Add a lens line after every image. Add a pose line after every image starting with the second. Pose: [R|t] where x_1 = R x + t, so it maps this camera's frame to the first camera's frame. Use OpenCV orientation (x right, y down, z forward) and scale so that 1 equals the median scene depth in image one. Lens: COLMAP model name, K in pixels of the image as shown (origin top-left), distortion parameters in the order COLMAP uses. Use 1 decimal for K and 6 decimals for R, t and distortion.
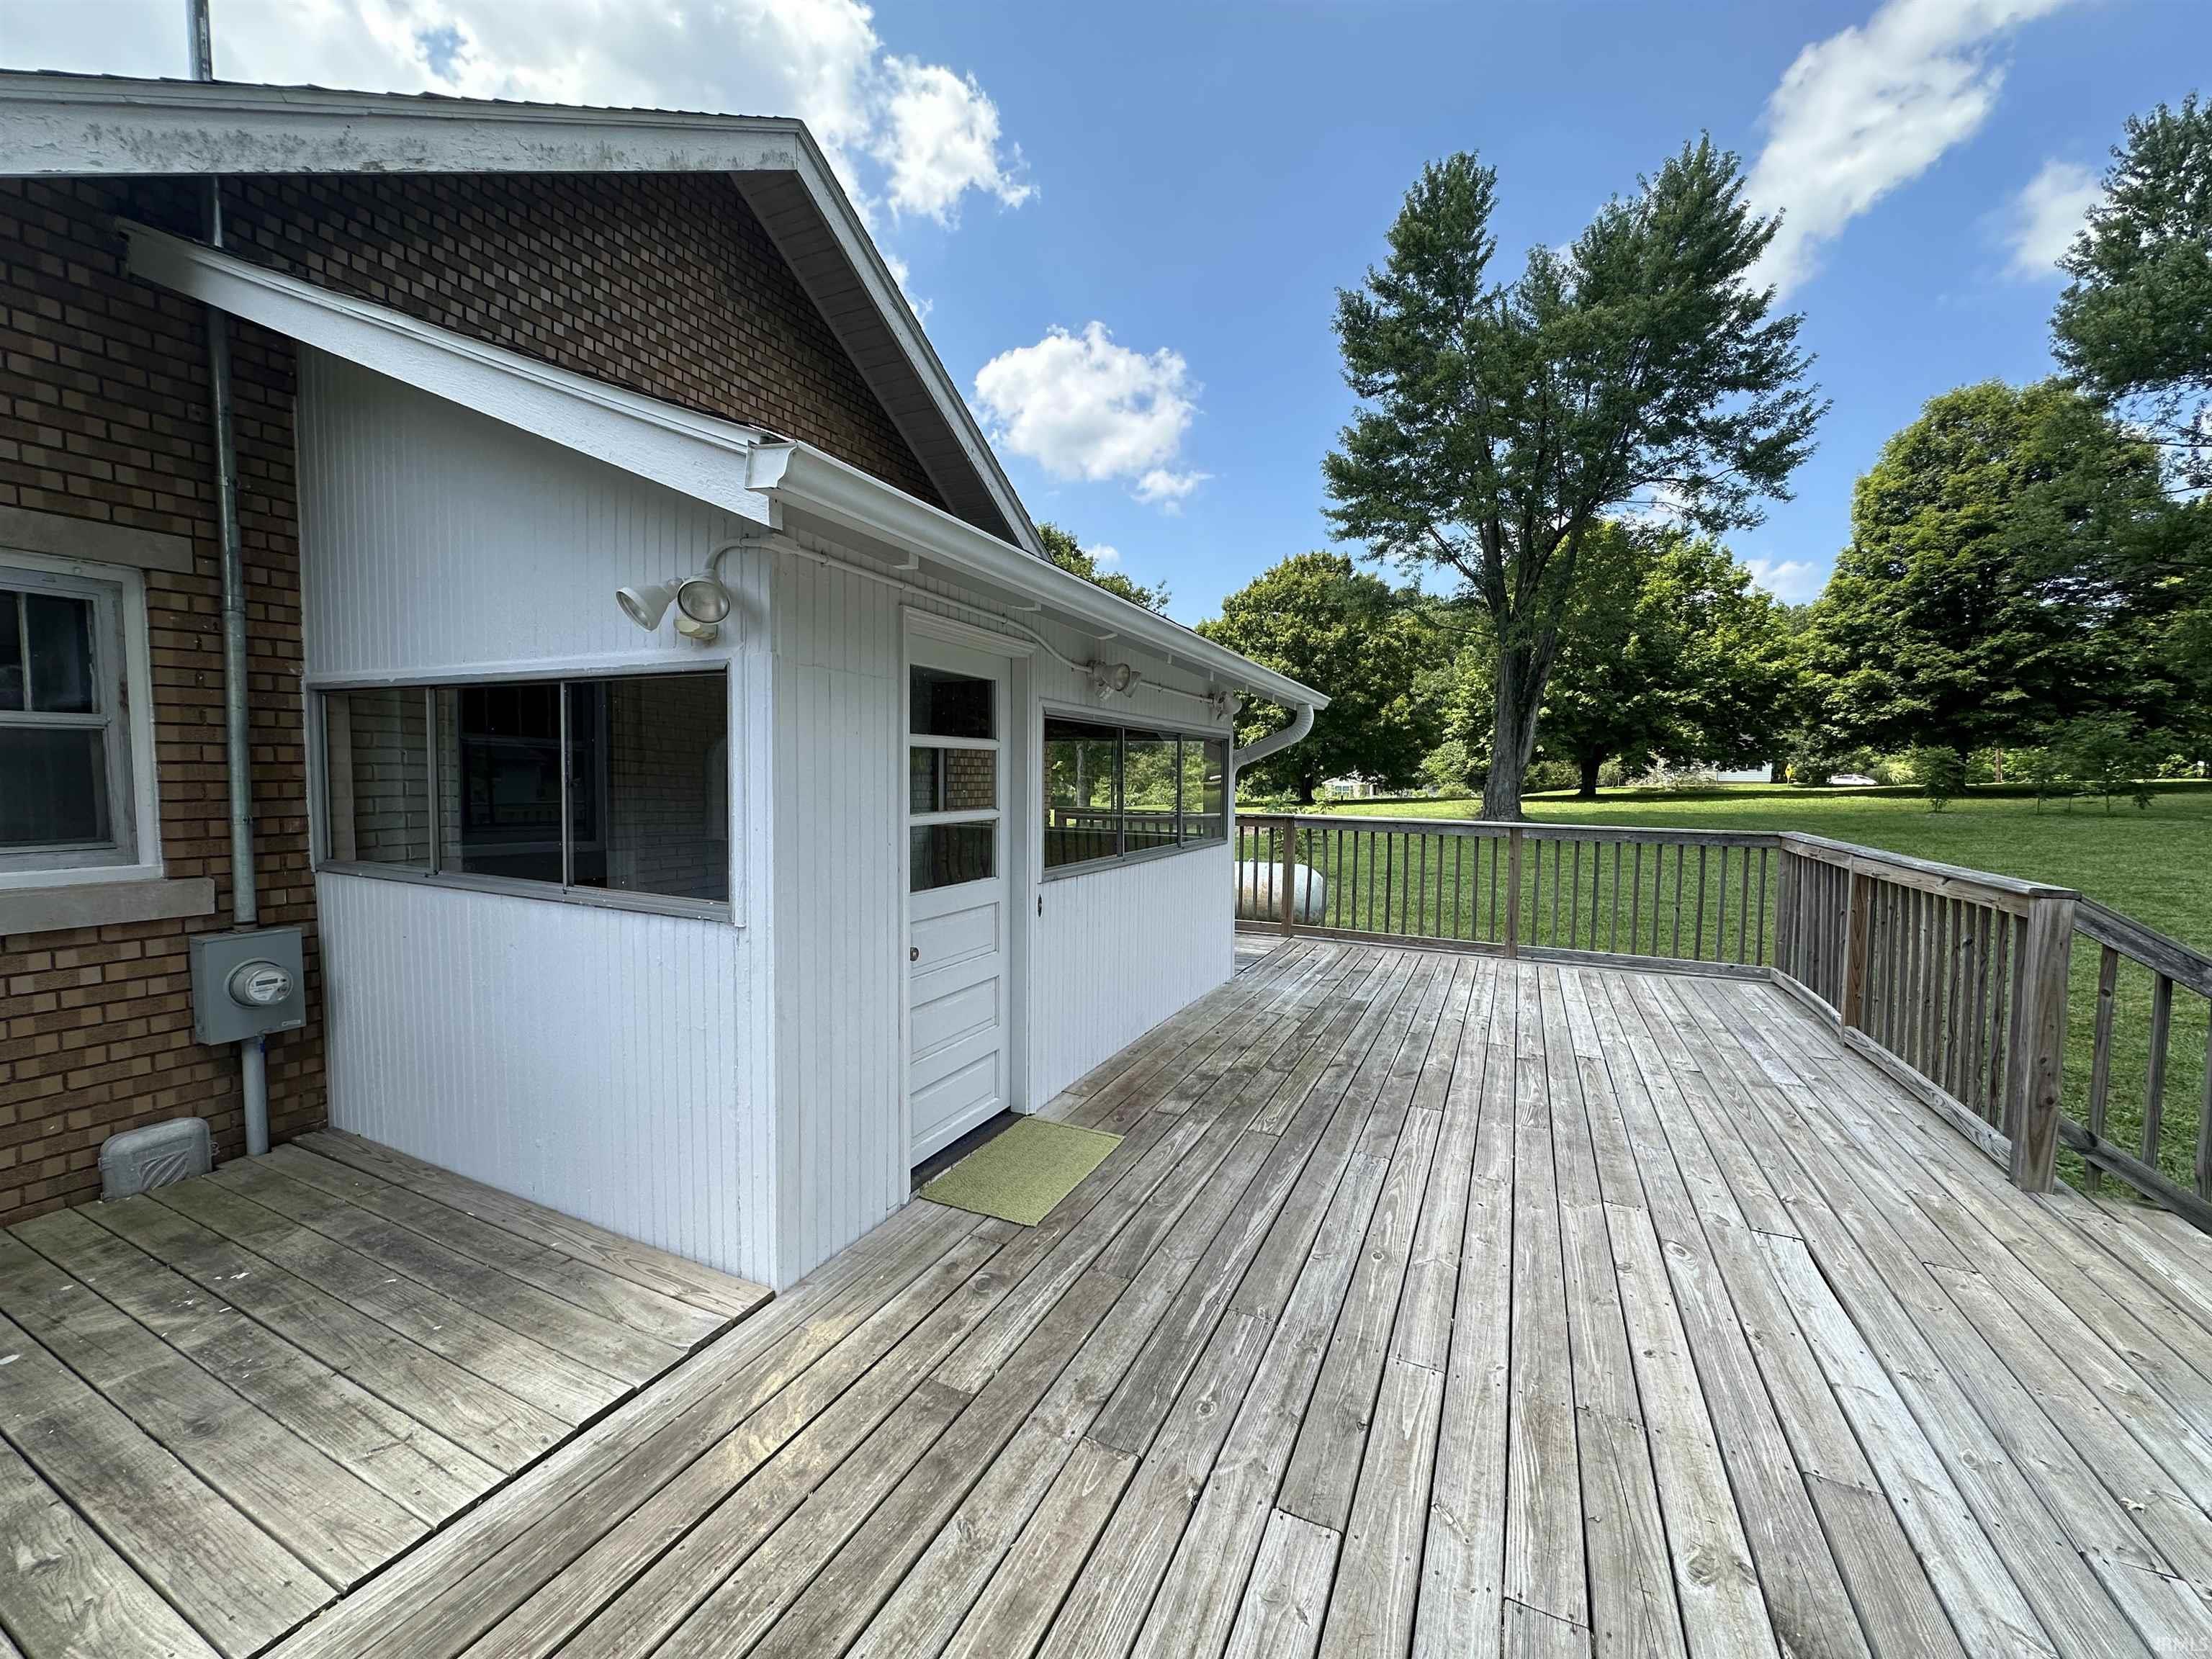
lens RADIAL K [[892.0, 0, 1106.0], [0, 892.0, 829.5], [0, 0, 1]] dist [-0.012975, 0.004473]
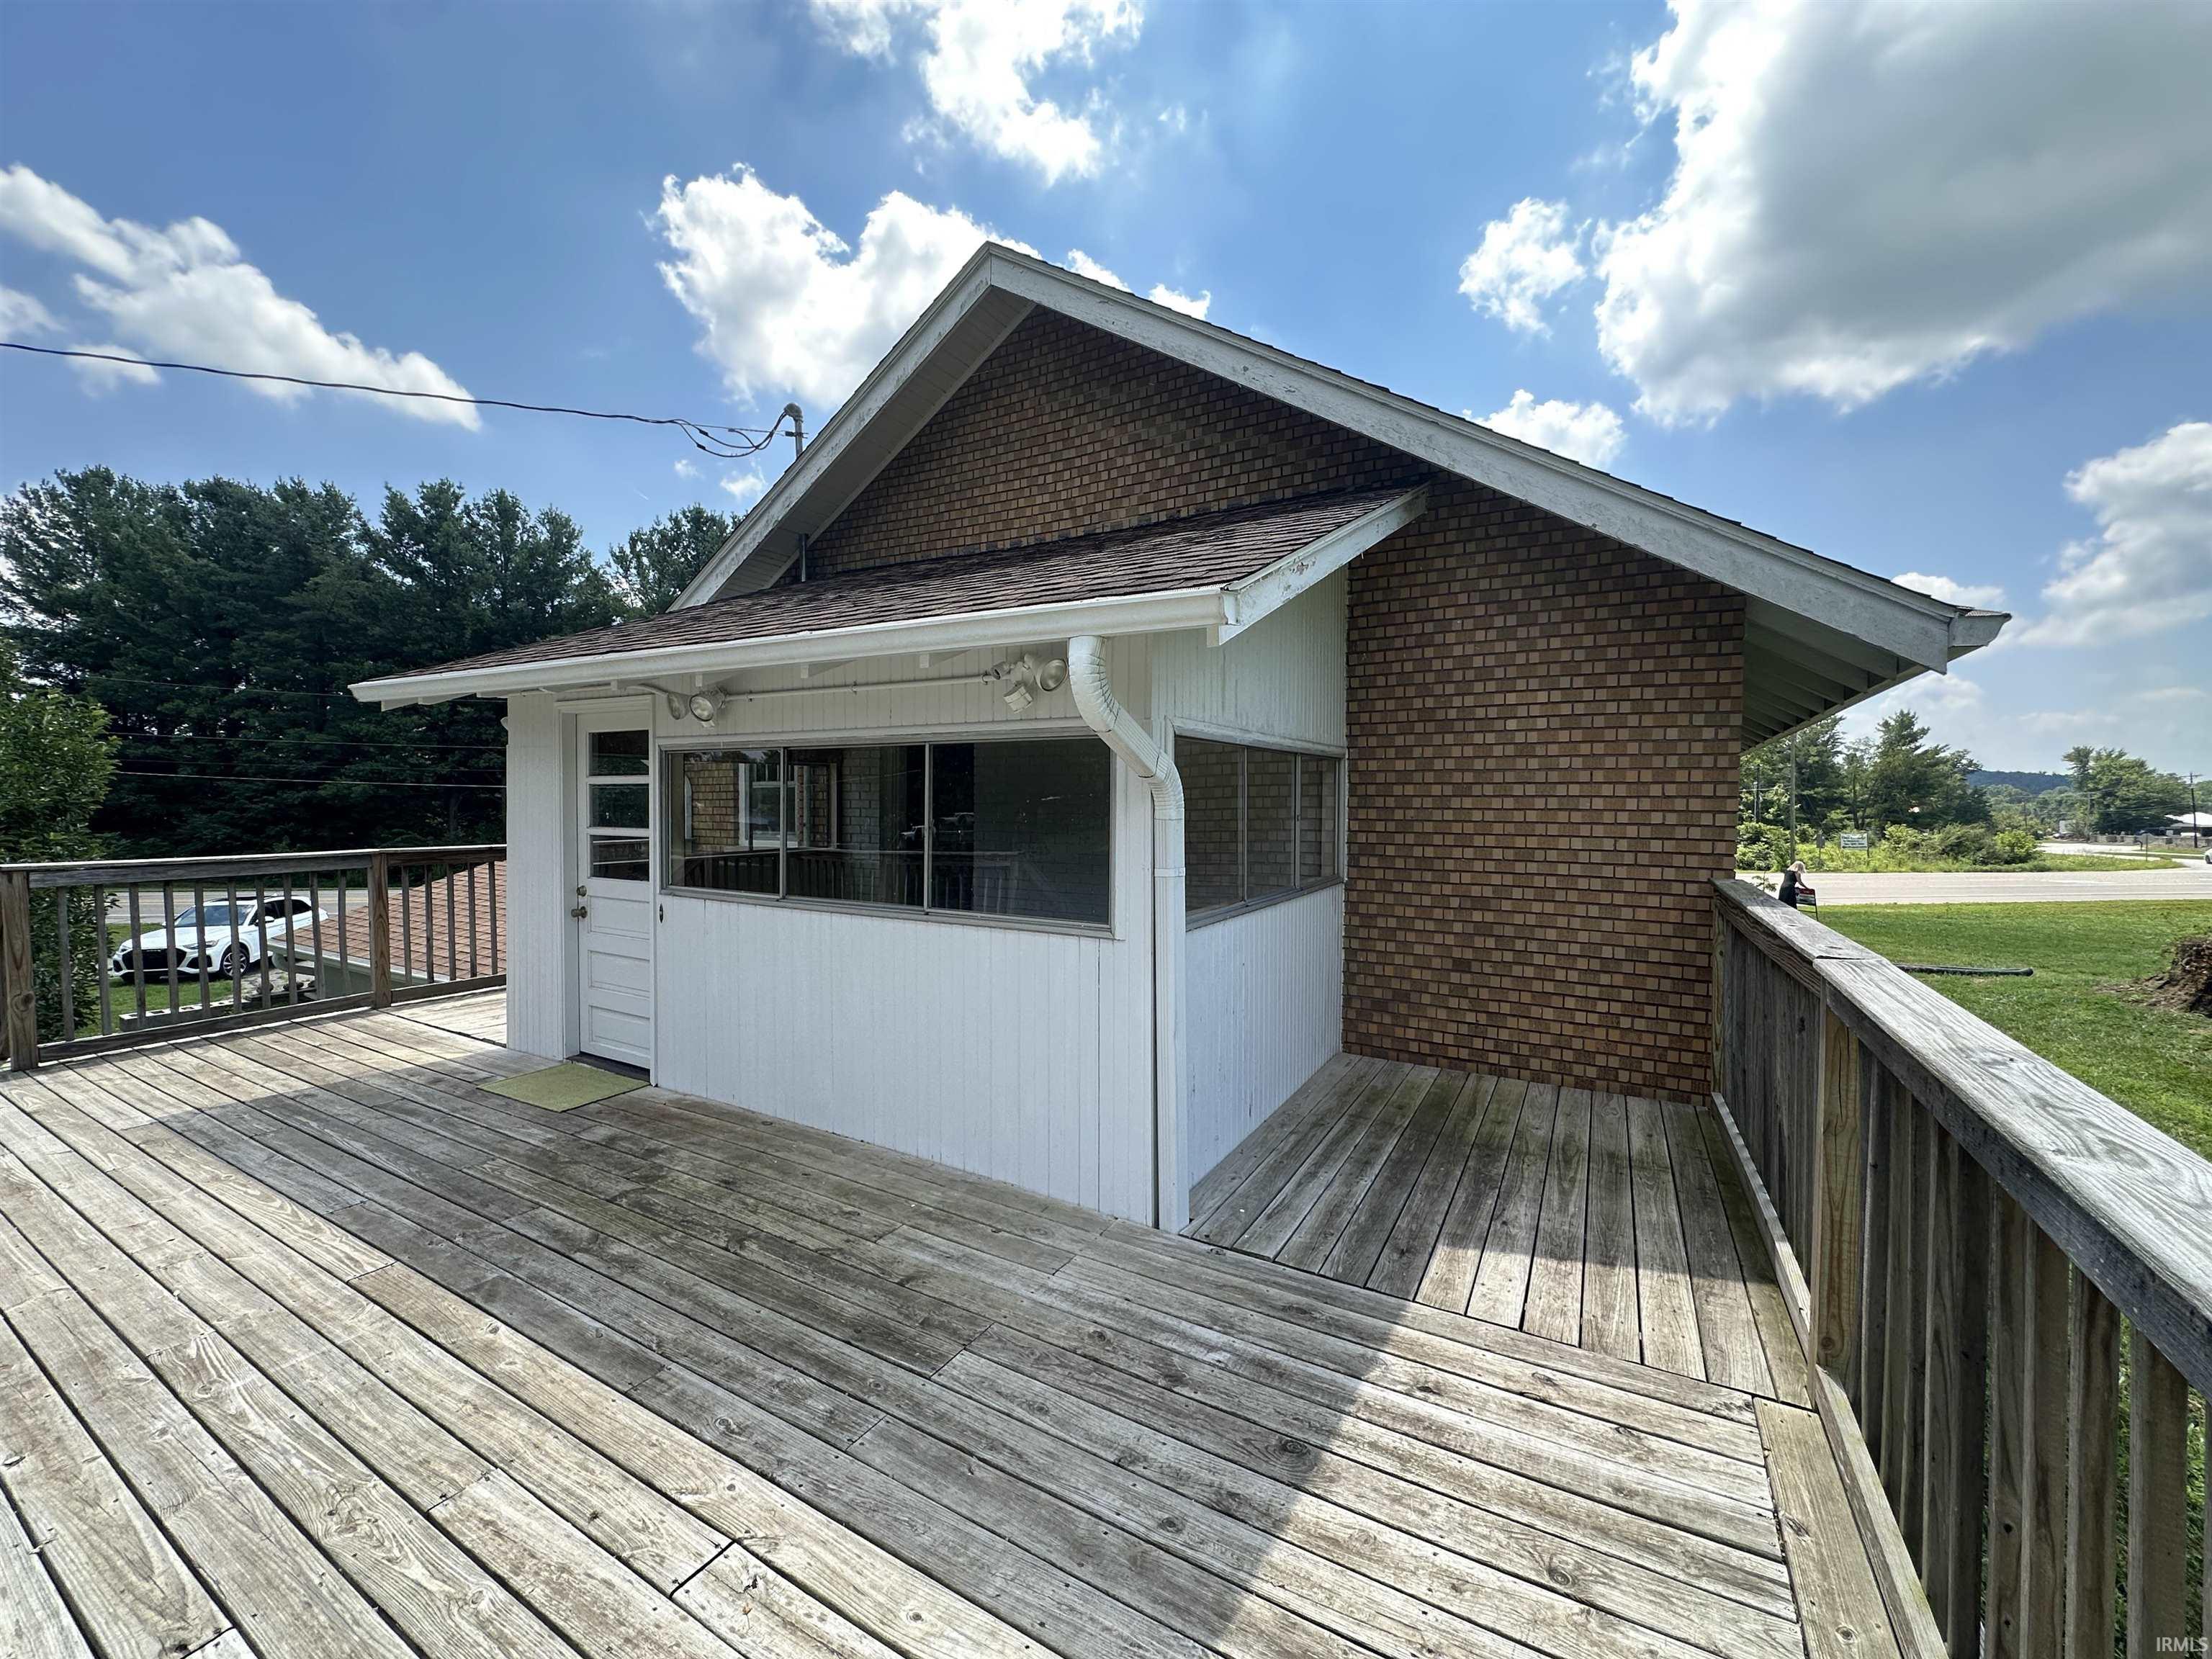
lens RADIAL K [[892.0, 0, 1106.0], [0, 892.0, 829.5], [0, 0, 1]] dist [-0.012975, 0.004473]
pose [[-0.094142, 0.021466, -0.995327, 1.019435], [-0.069015, 0.997222, 0.028034, -0.097435], [0.993164, 0.071332, -0.092399, 1.653677]]
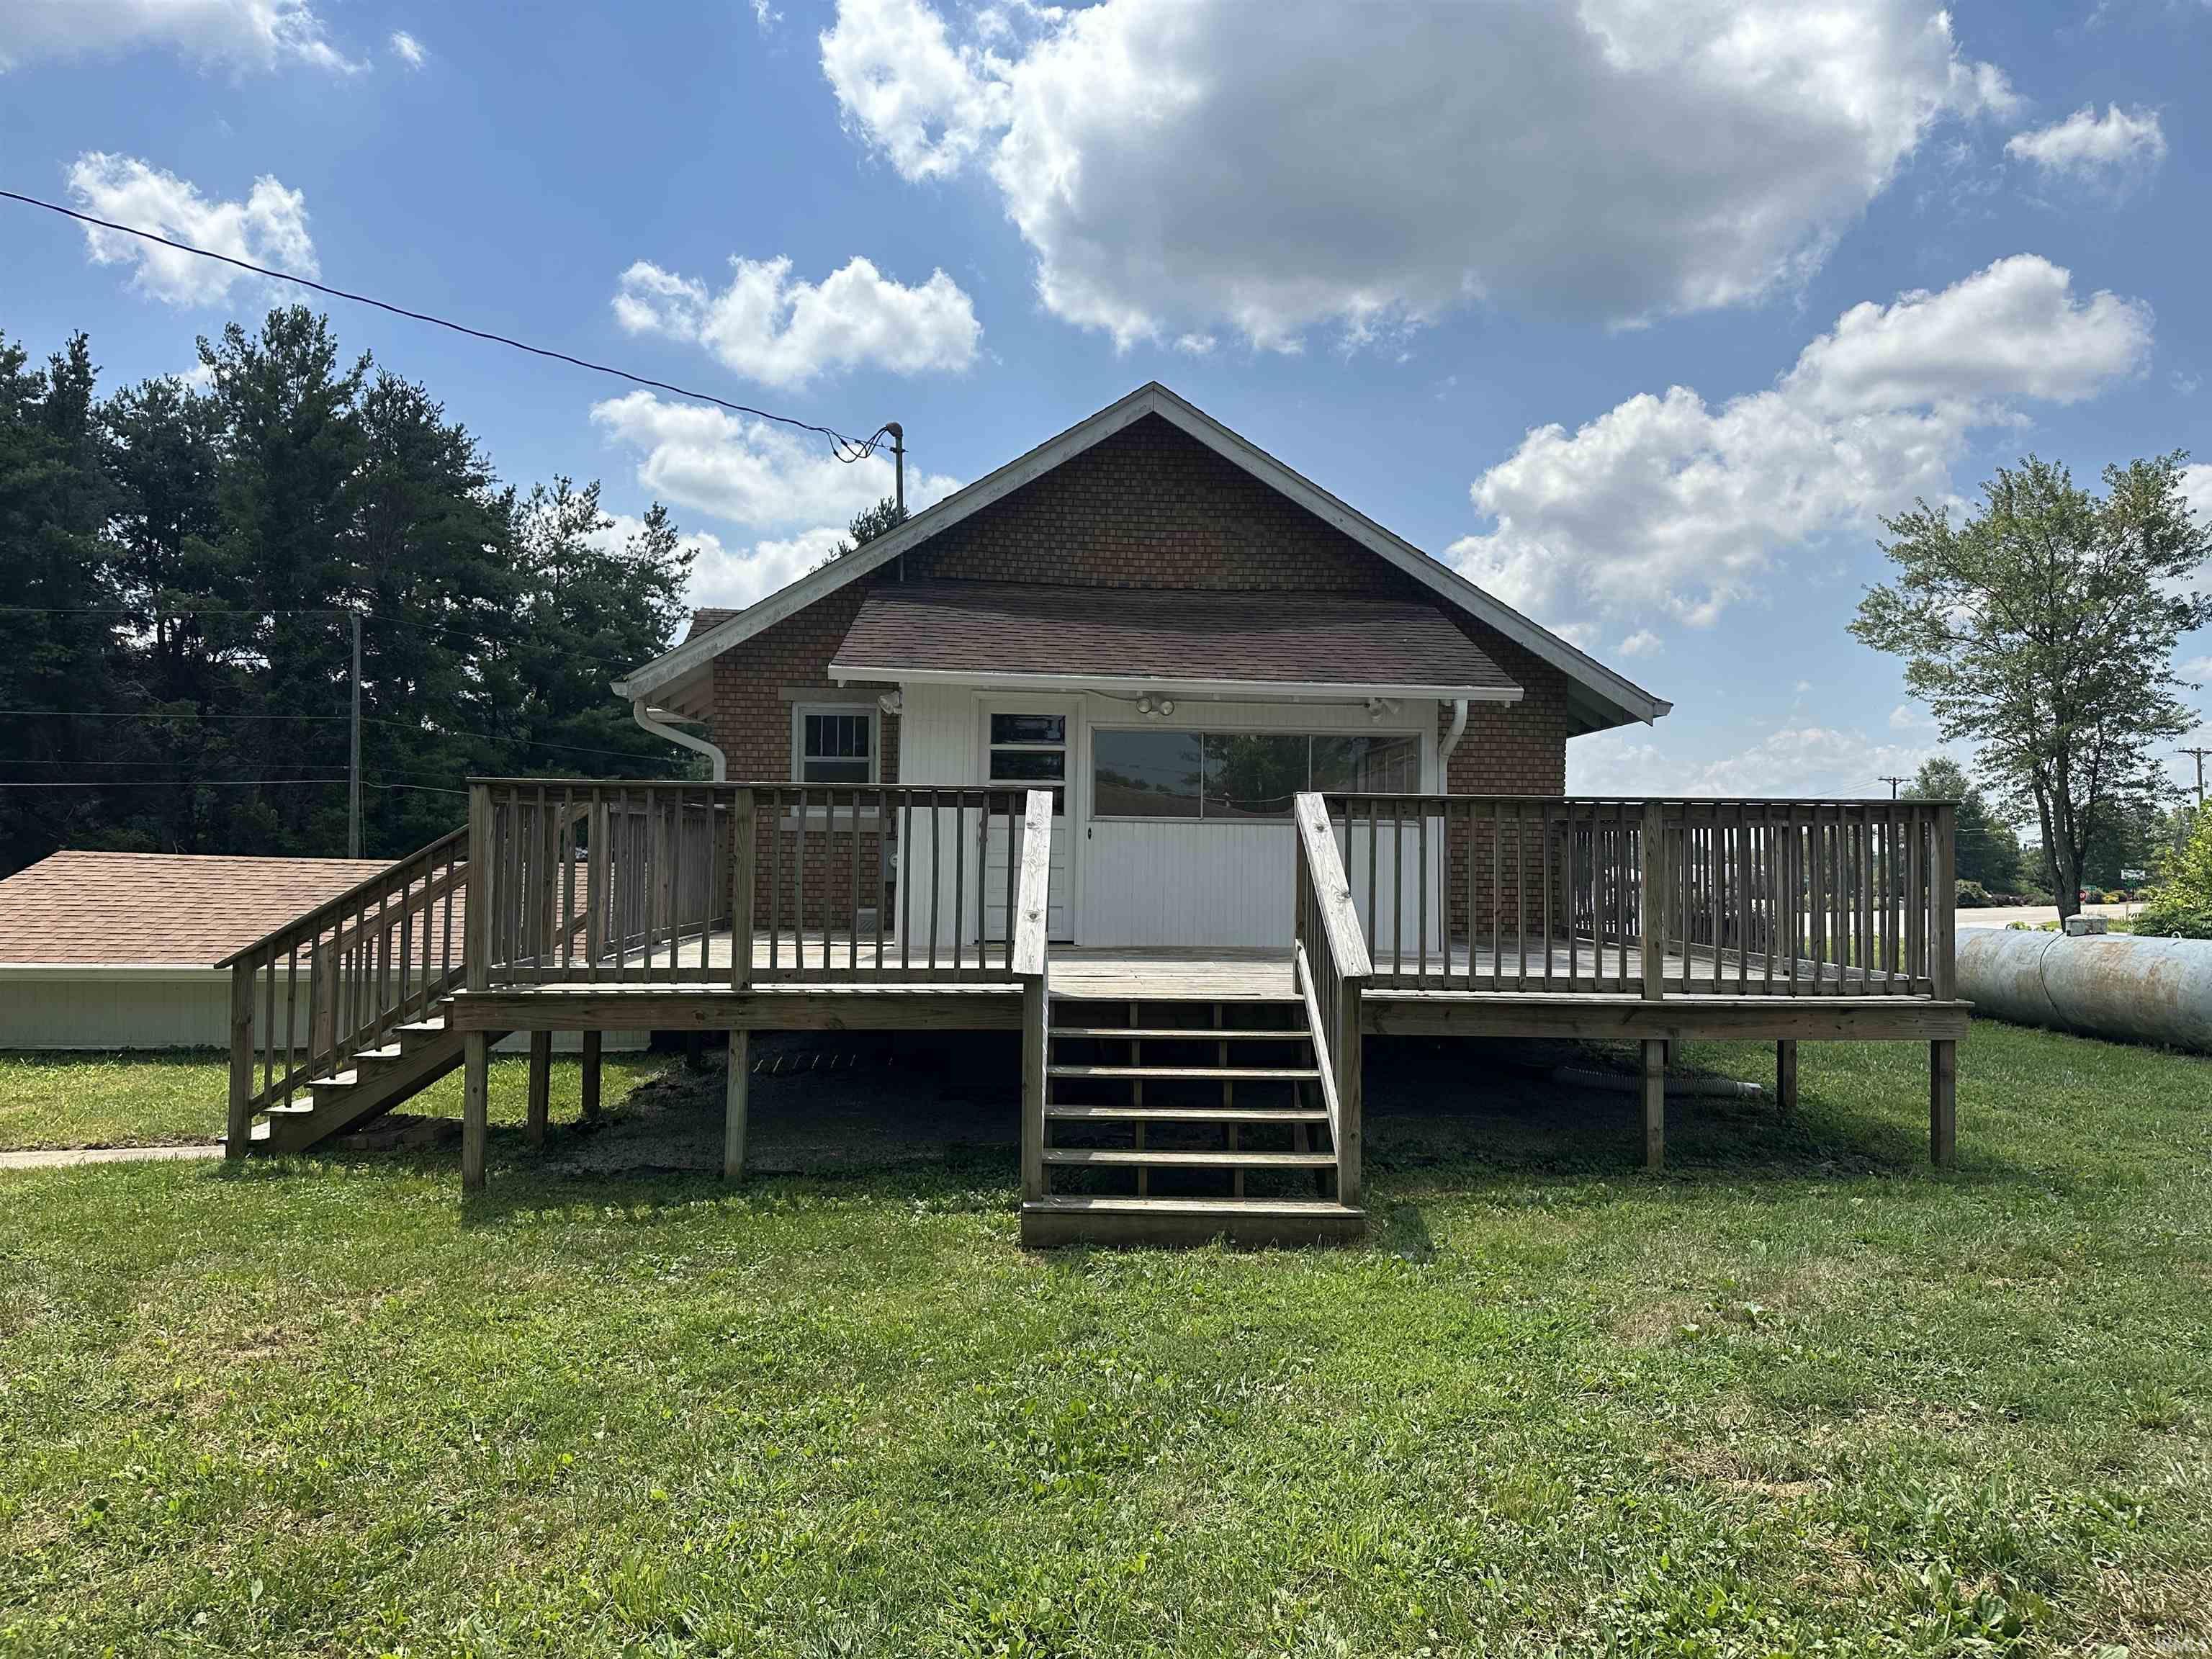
lens RADIAL K [[1537.4, 0, 1106.0], [0, 1537.4, 829.5], [0, 0, 1]] dist [0.178624, -0.287507]
pose [[0.447718, -0.014562, -0.894056, 2.768598], [-0.070901, 0.996141, -0.051730, 0.237864], [0.891360, 0.086550, 0.444957, -0.377328]]
